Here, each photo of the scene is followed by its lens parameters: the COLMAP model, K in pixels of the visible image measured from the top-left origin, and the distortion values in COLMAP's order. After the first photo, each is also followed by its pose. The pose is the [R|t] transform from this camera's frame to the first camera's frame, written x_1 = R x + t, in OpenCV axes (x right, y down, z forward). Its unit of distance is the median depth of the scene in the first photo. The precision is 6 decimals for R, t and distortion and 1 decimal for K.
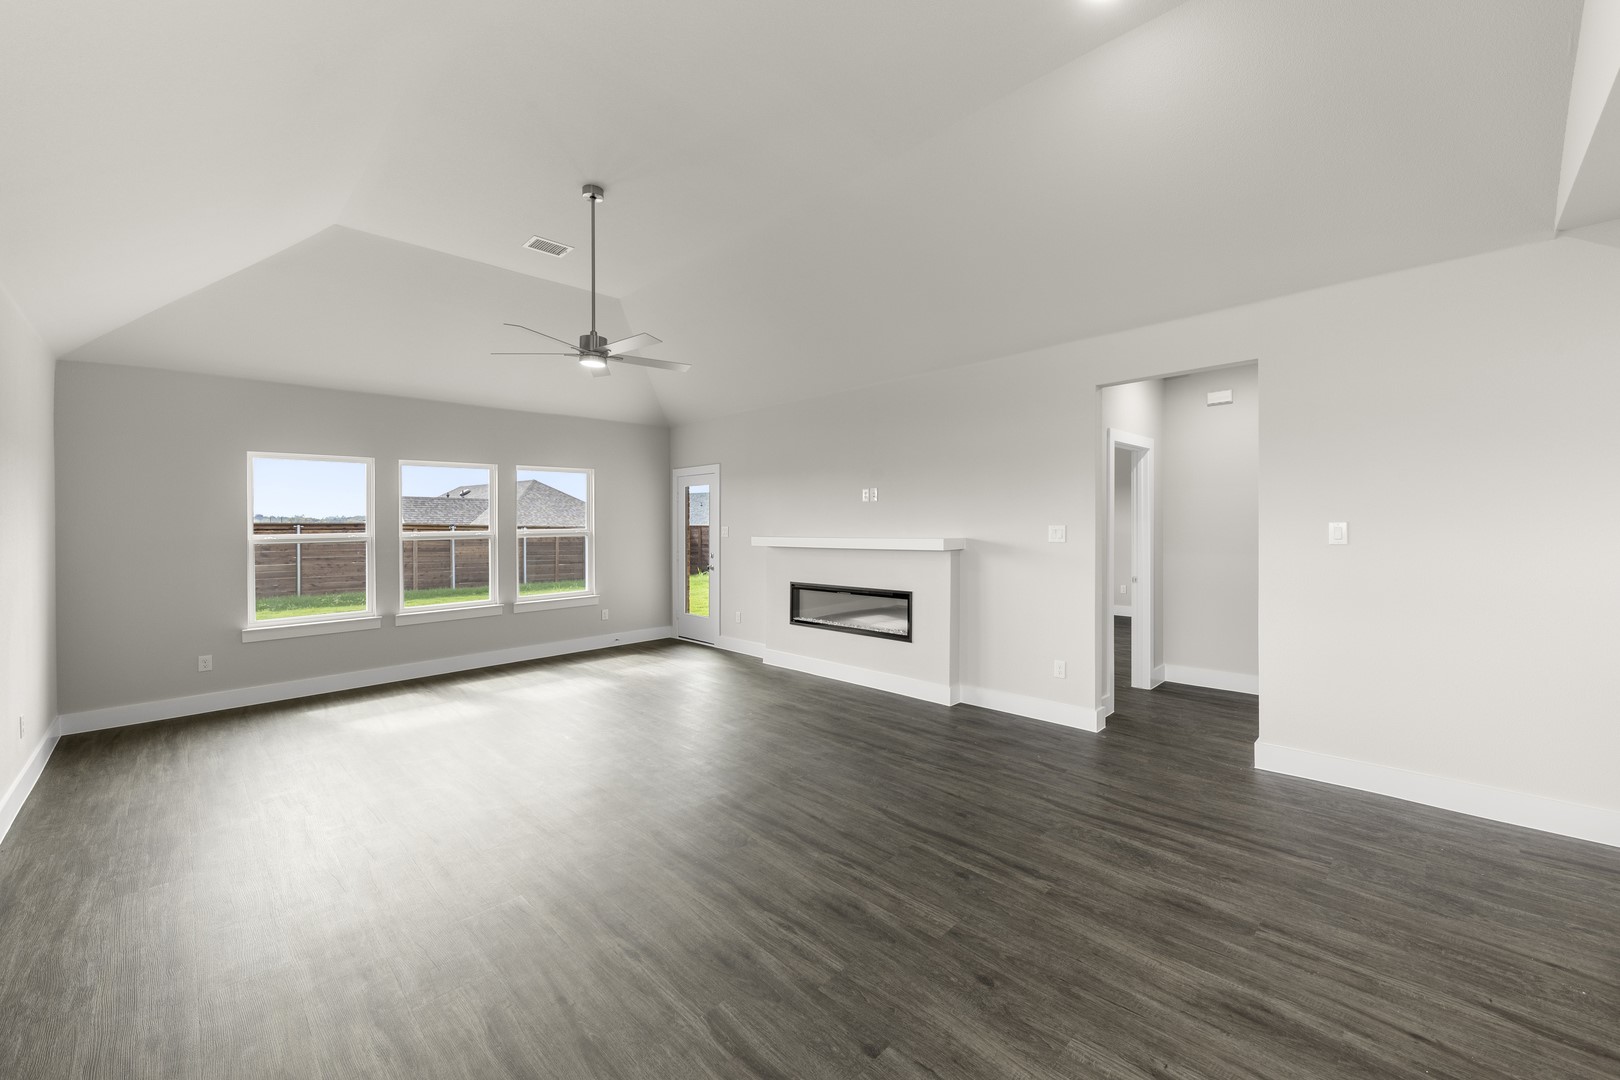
lens RADIAL K [[648.3, 0, 819.2], [0, 648.3, 508.6], [0, 0, 1]] dist [0.014752, -0.003235]
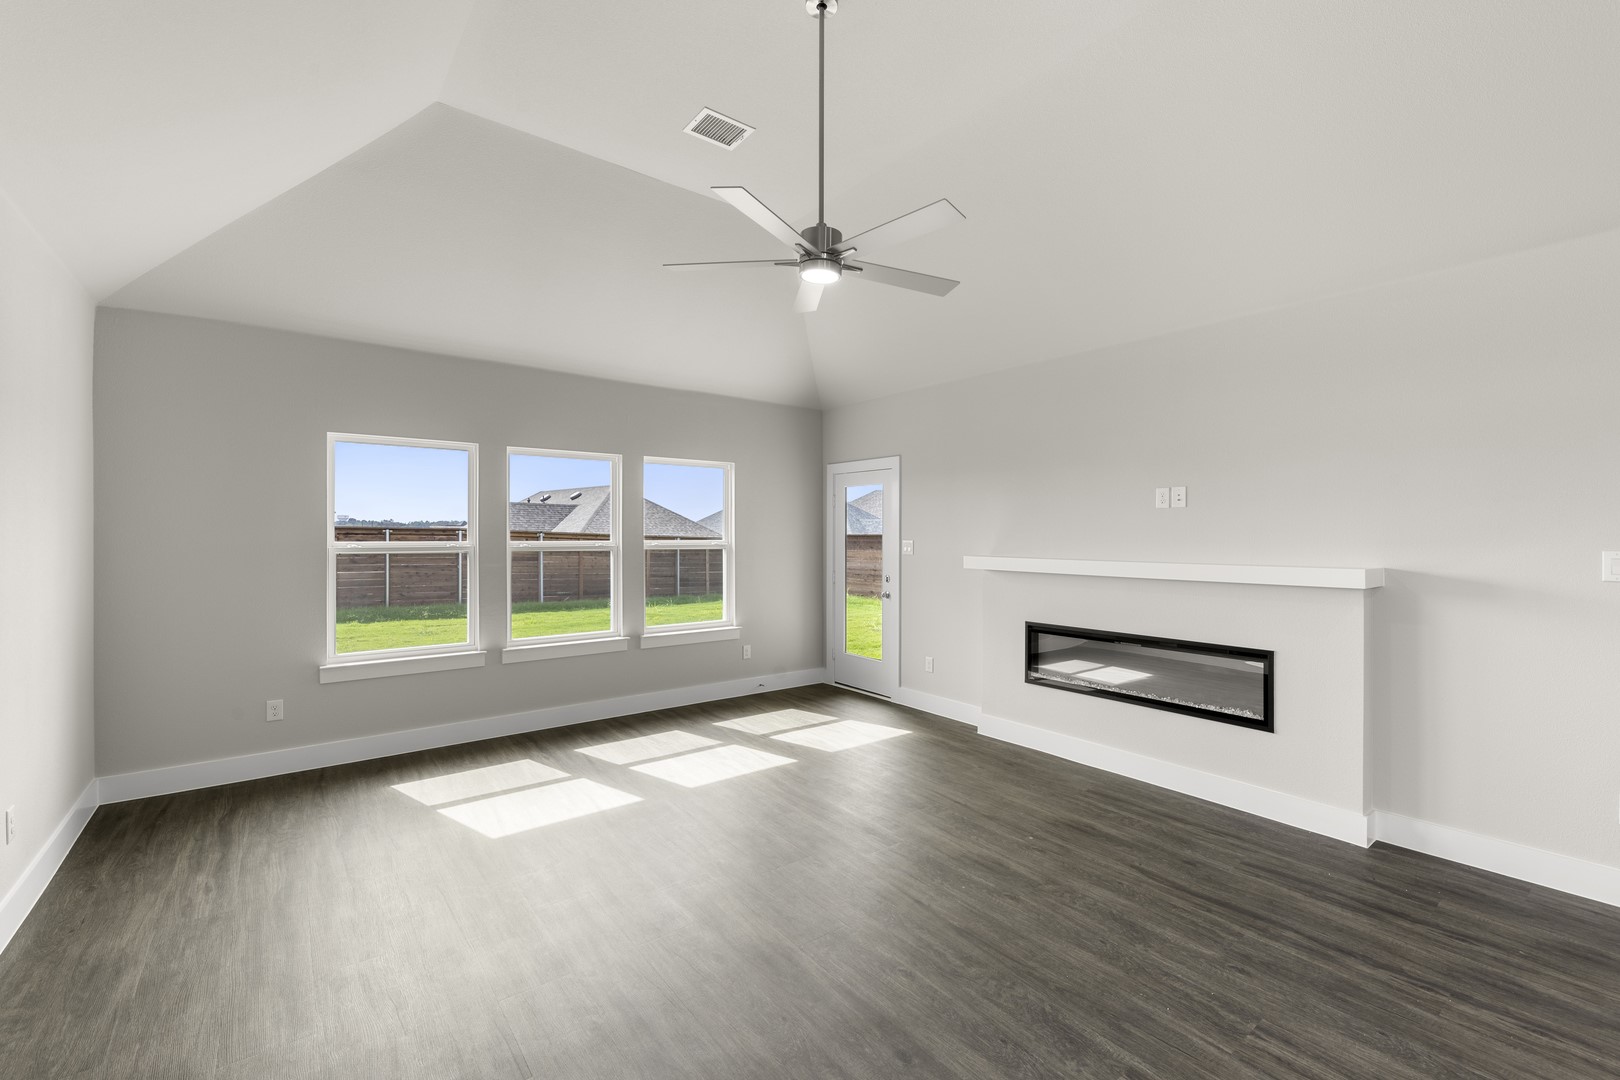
lens RADIAL K [[692.8, 0, 802.7], [0, 692.8, 529.3], [0, 0, 1]] dist [0.020830, -0.005452]
pose [[0.990786, 0.014639, -0.134645, -0.190009], [-0.012747, 0.999808, 0.014902, 0.005586], [0.134837, -0.013049, 0.990782, 0.237139]]
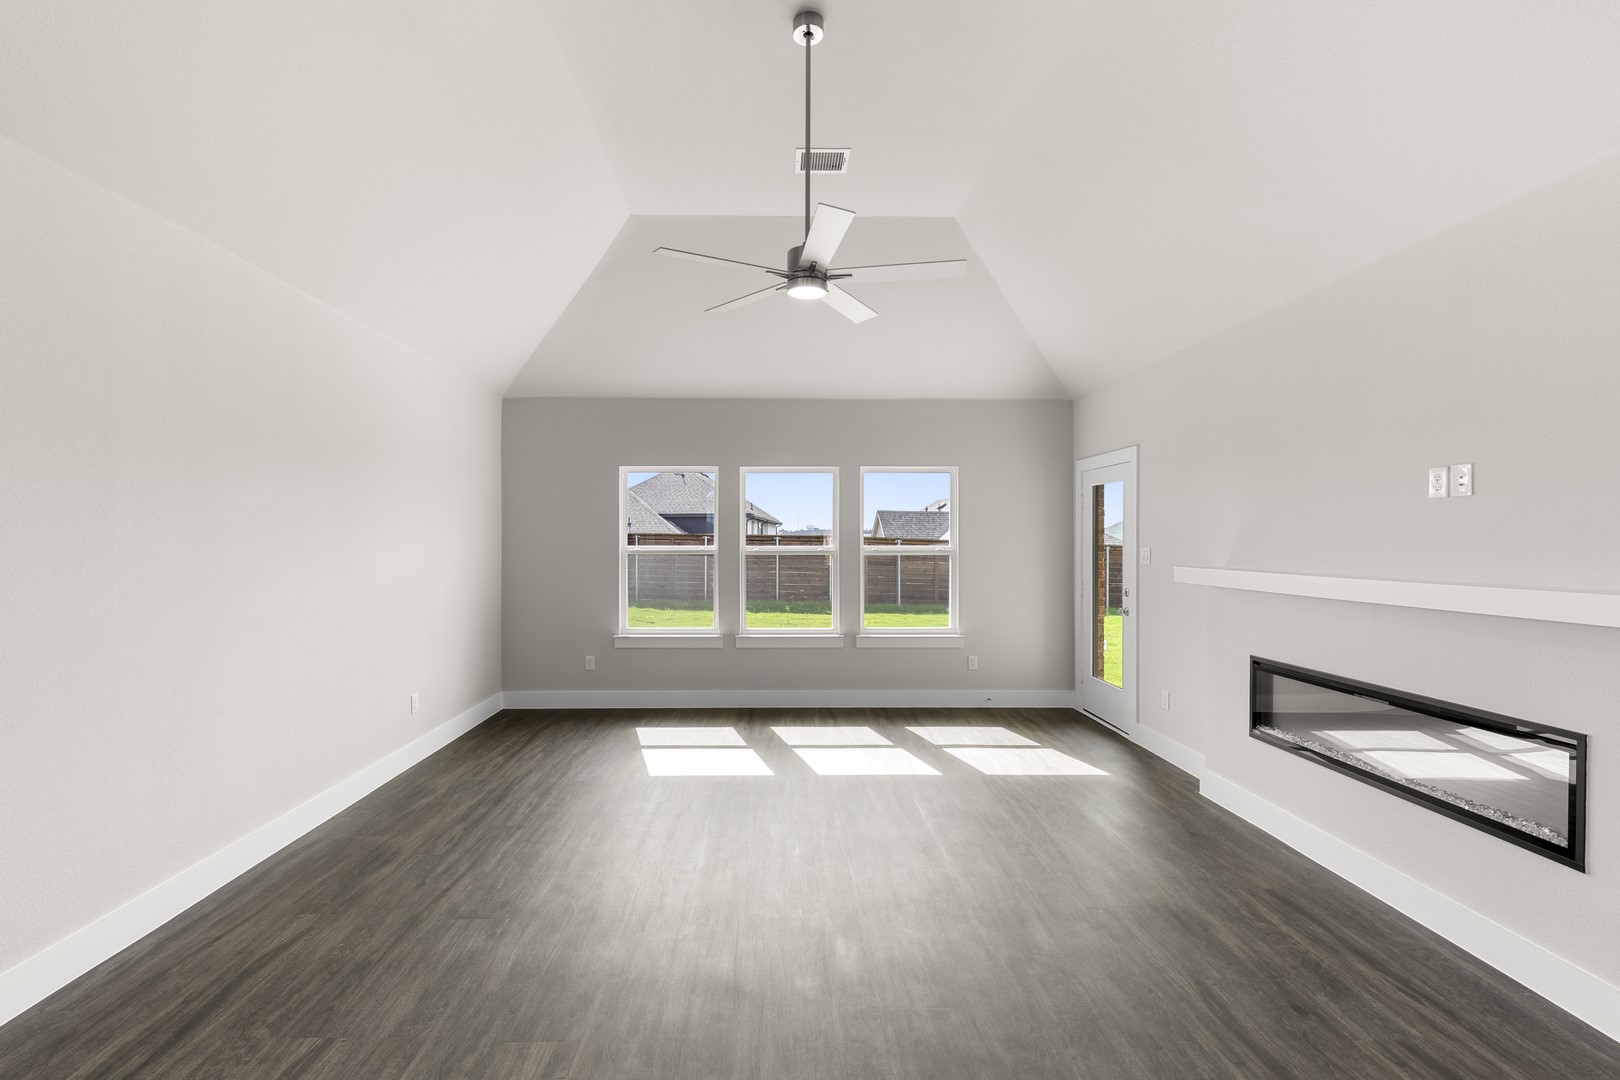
lens RADIAL K [[692.8, 0, 767.6], [0, 692.8, 529.7], [0, 0, 1]] dist [0.020830, -0.005452]
pose [[0.709205, 0.004254, -0.704990, 0.080033], [0.002368, 0.999962, 0.008417, 0.005409], [0.704999, -0.007639, 0.709168, 0.333857]]
